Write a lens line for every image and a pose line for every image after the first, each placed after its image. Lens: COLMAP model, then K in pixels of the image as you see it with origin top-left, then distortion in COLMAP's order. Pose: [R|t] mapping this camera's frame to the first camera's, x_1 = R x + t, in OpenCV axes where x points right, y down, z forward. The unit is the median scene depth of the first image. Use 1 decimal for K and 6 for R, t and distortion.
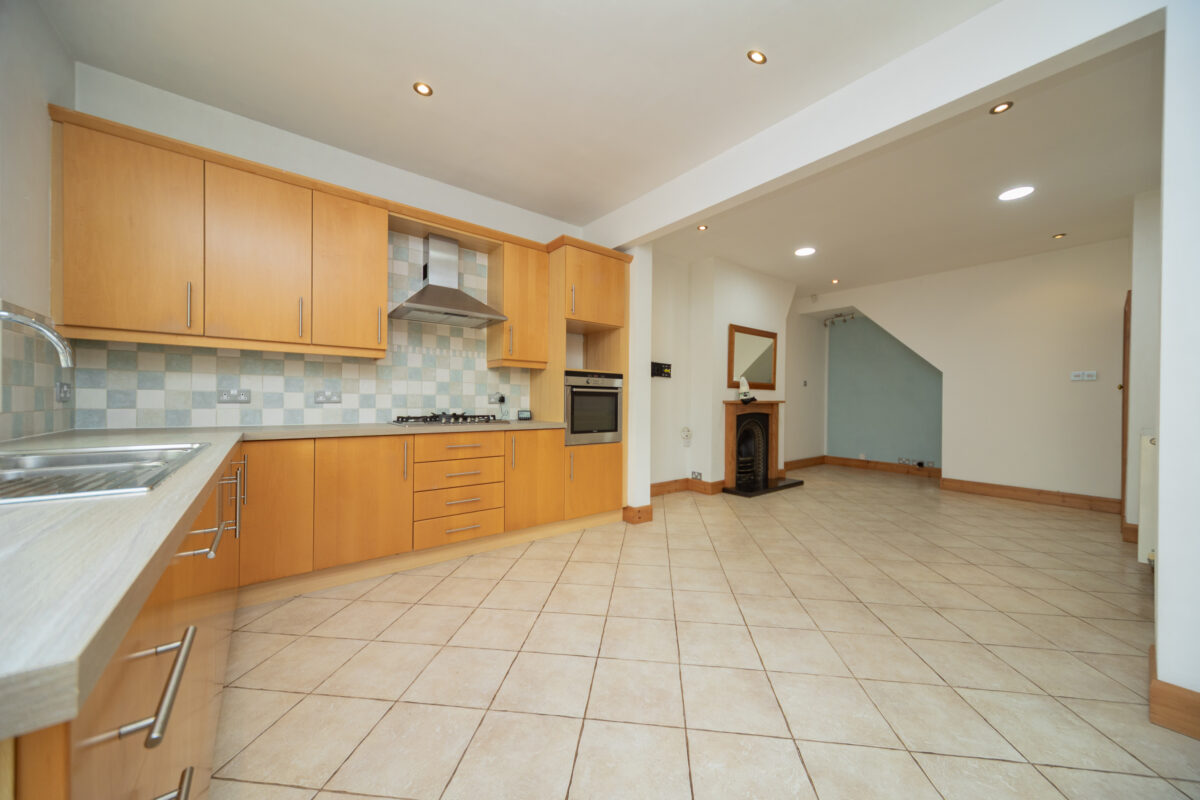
lens RADIAL K [[415.5, 0, 600.9], [0, 415.5, 403.5], [0, 0, 1]] dist [0.000580, -0.000271]
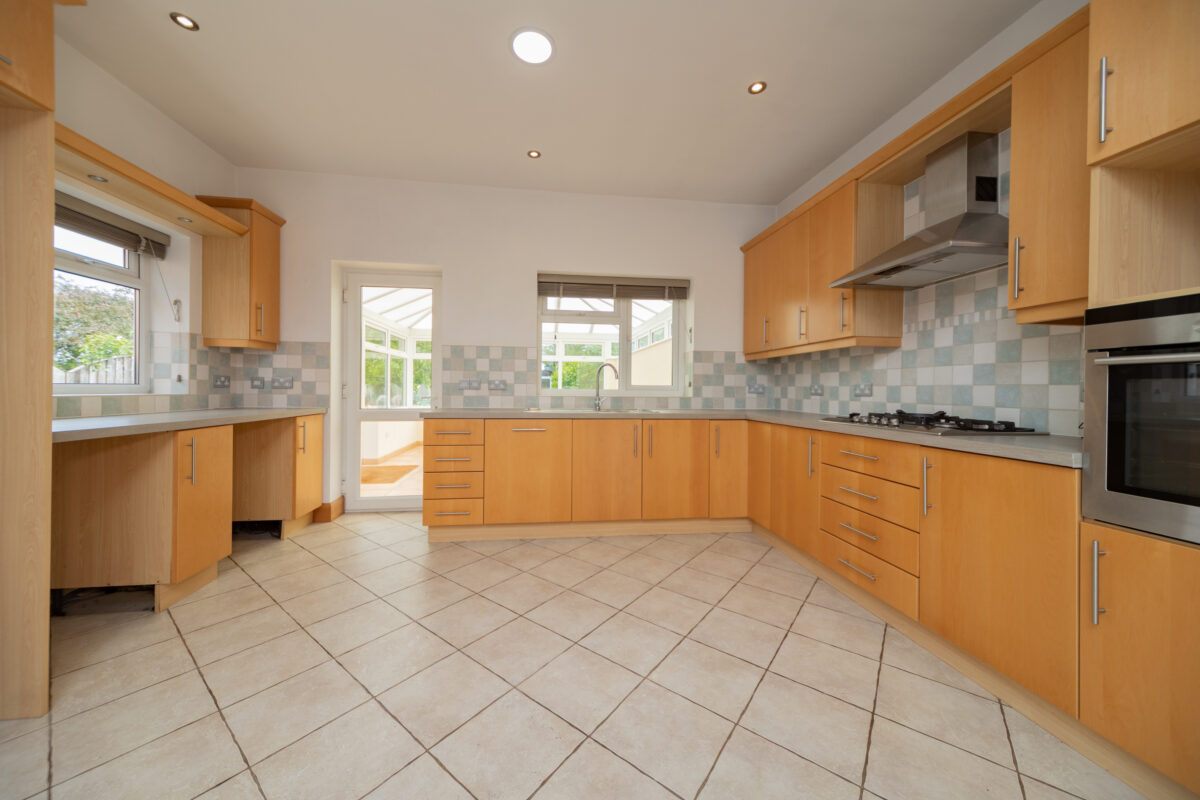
lens RADIAL K [[415.5, 0, 596.5], [0, 415.5, 392.4], [0, 0, 1]] dist [0.000580, -0.000271]
pose [[-0.508291, -0.005176, -0.861170, 0.280894], [-0.015647, 0.999872, 0.003225, -0.001676], [0.861043, 0.015114, -0.508307, 0.516230]]
